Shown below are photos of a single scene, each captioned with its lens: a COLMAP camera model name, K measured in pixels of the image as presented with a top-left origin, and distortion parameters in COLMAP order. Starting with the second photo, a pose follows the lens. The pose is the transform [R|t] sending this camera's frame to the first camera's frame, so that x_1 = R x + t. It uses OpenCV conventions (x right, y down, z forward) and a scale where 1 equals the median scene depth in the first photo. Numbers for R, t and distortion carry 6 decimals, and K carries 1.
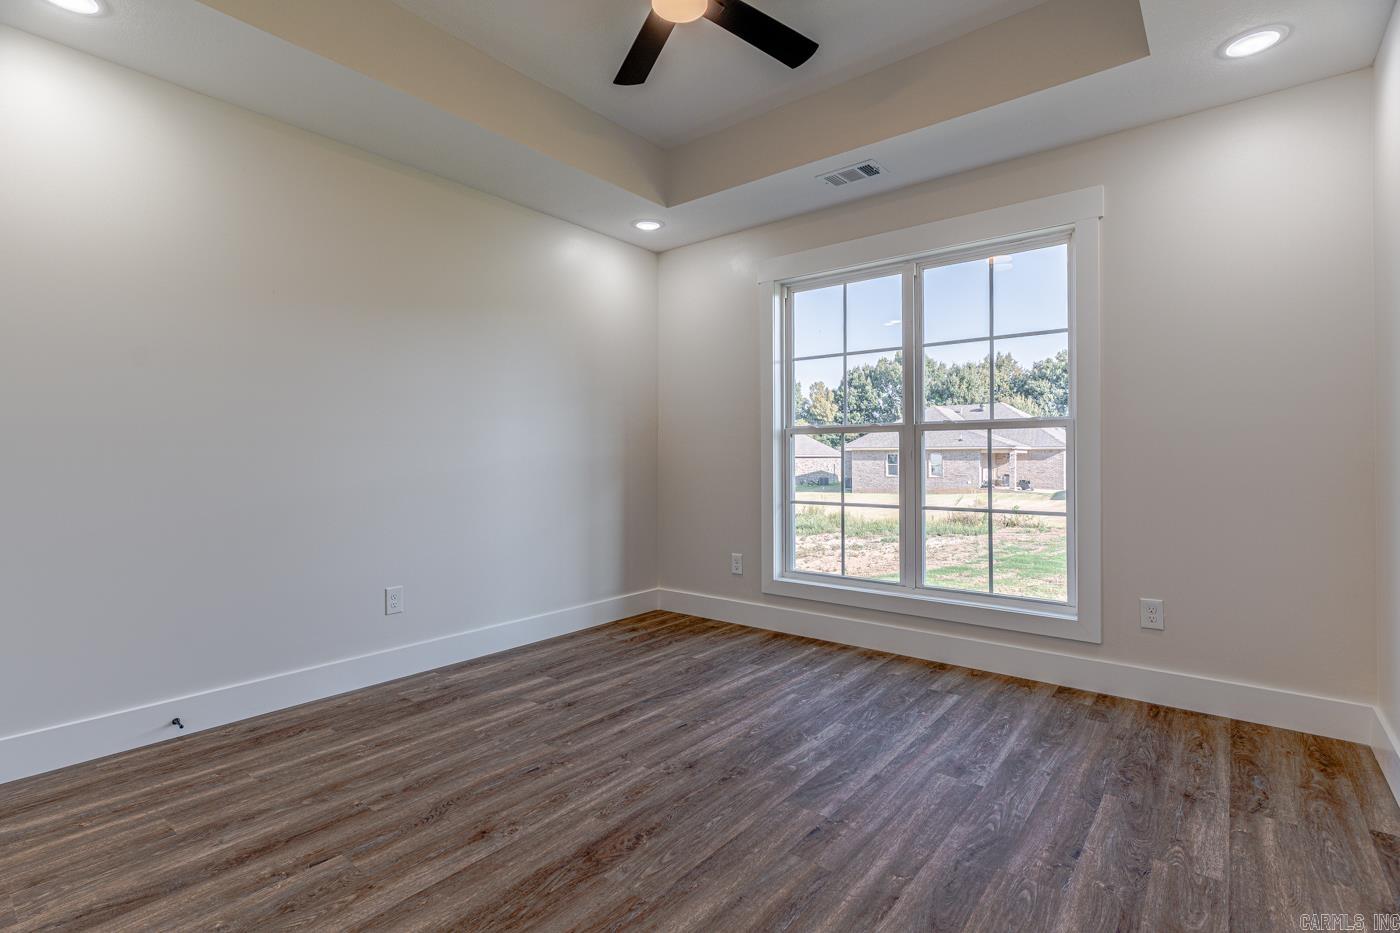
lens RADIAL K [[661.0, 0, 695.3], [0, 661.0, 463.1], [0, 0, 1]] dist [0.000986, 0.000513]
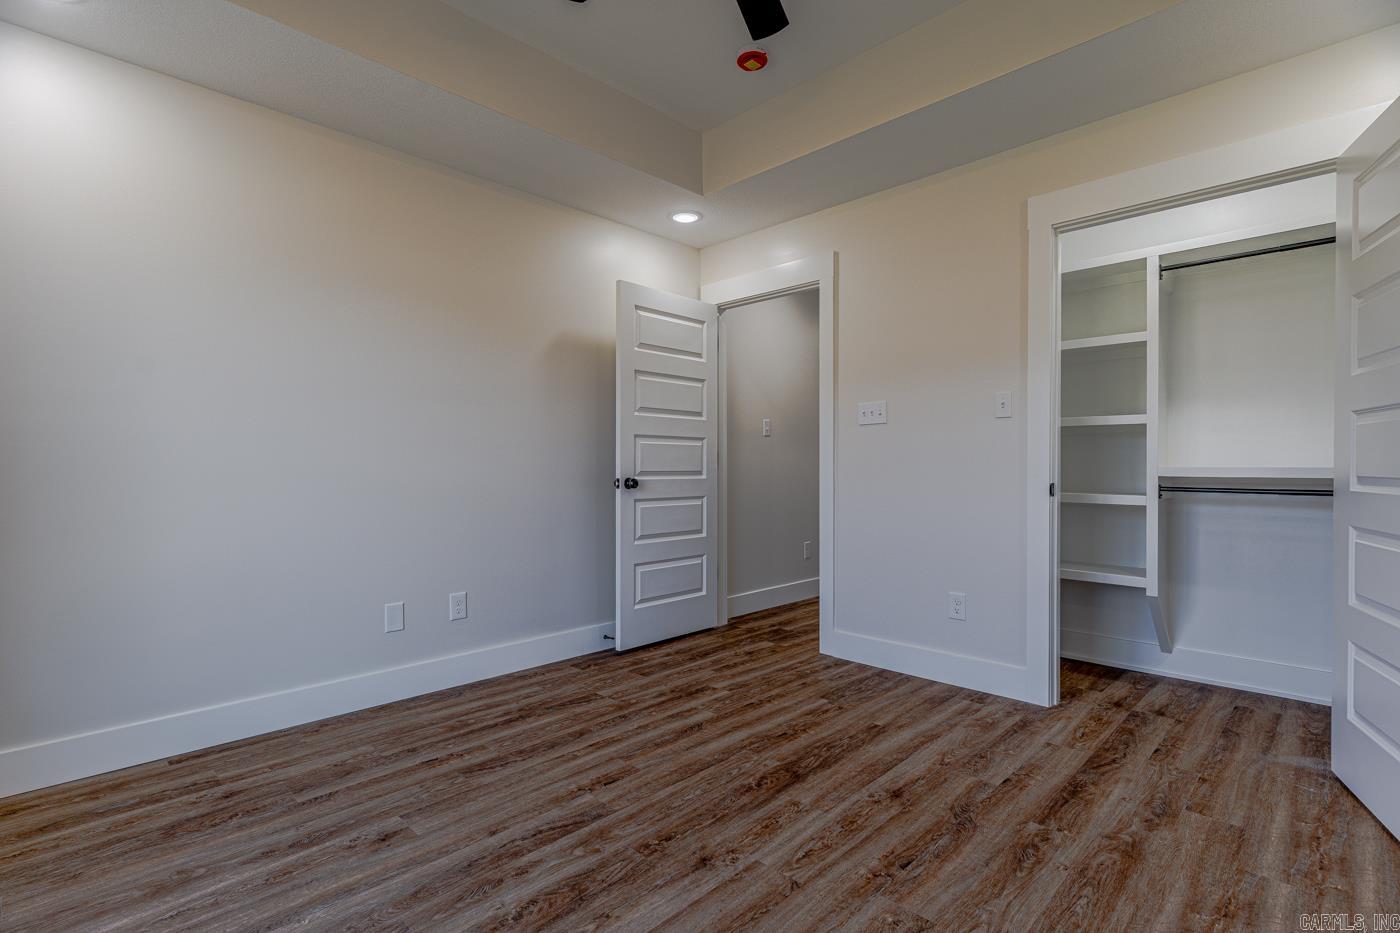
lens RADIAL K [[661.0, 0, 695.3], [0, 661.0, 463.1], [0, 0, 1]] dist [0.000986, 0.000513]
pose [[-0.994479, 0.003221, 0.104886, -0.091555], [0.003759, 0.999981, 0.004936, -0.017766], [-0.104868, 0.005303, -0.994472, 2.032252]]
